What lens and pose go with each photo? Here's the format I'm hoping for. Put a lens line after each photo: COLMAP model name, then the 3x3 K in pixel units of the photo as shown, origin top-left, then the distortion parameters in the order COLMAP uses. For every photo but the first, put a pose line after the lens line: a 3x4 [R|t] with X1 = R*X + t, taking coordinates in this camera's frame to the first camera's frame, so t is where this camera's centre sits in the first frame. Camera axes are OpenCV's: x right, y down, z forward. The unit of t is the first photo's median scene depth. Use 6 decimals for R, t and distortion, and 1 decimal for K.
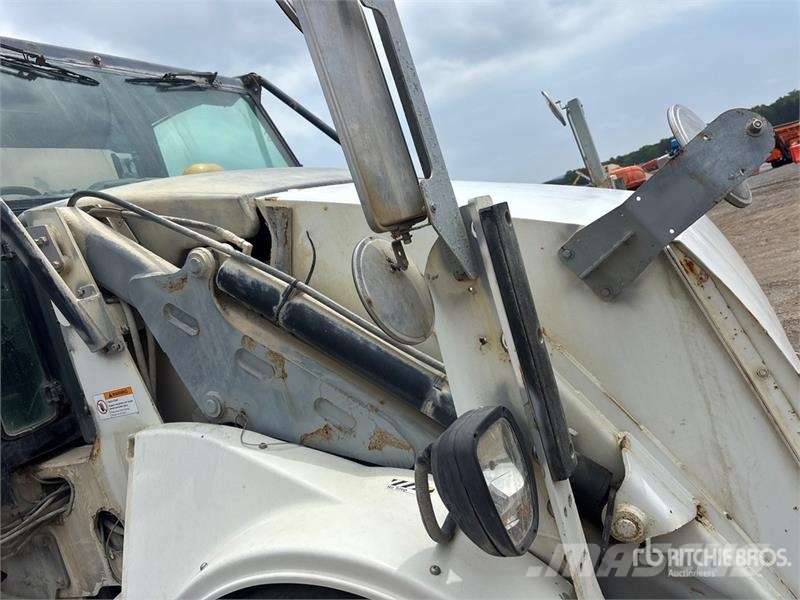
lens RADIAL K [[620.0, 0, 418.4], [0, 620.0, 281.6], [0, 0, 1]] dist [0.065216, -0.106540]
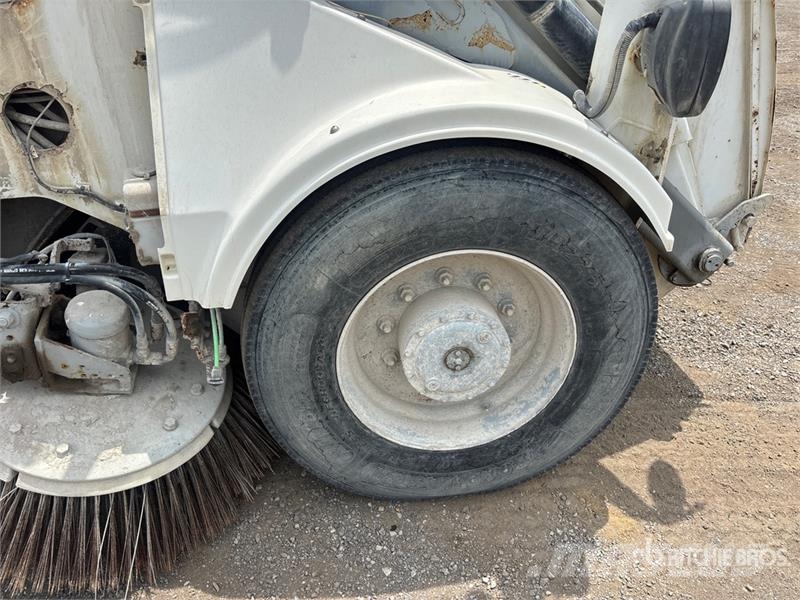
lens RADIAL K [[619.2, 0, 401.6], [0, 619.2, 294.5], [0, 0, 1]] dist [0.072902, -0.112564]
pose [[0.808686, -0.002029, 0.588237, -0.669963], [-0.214091, 0.930397, 0.297534, 0.325963], [-0.547898, -0.366548, 0.751964, 0.150238]]
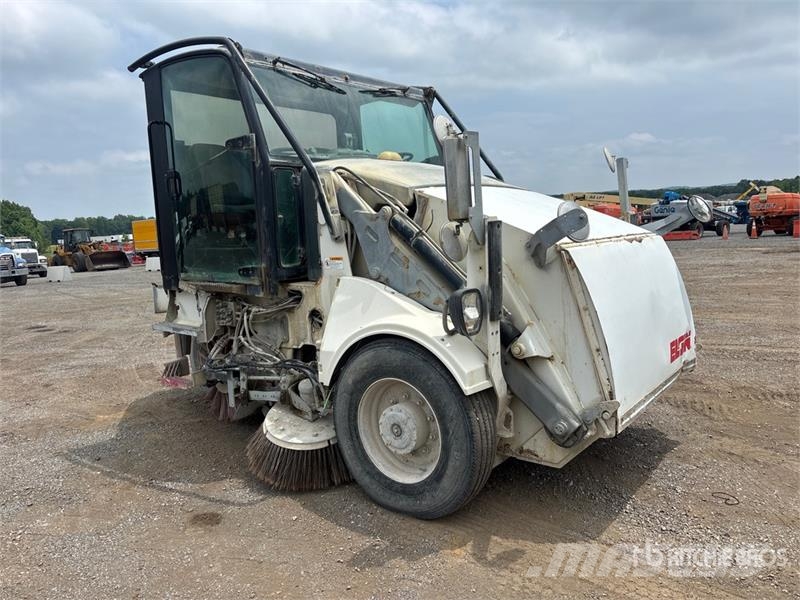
lens RADIAL K [[619.2, 0, 401.6], [0, 619.2, 294.5], [0, 0, 1]] dist [0.072902, -0.112564]
pose [[0.942858, 0.263061, -0.204496, 0.259916], [-0.243692, 0.962987, 0.115197, -0.015522], [0.227231, -0.058780, 0.972065, -1.244360]]
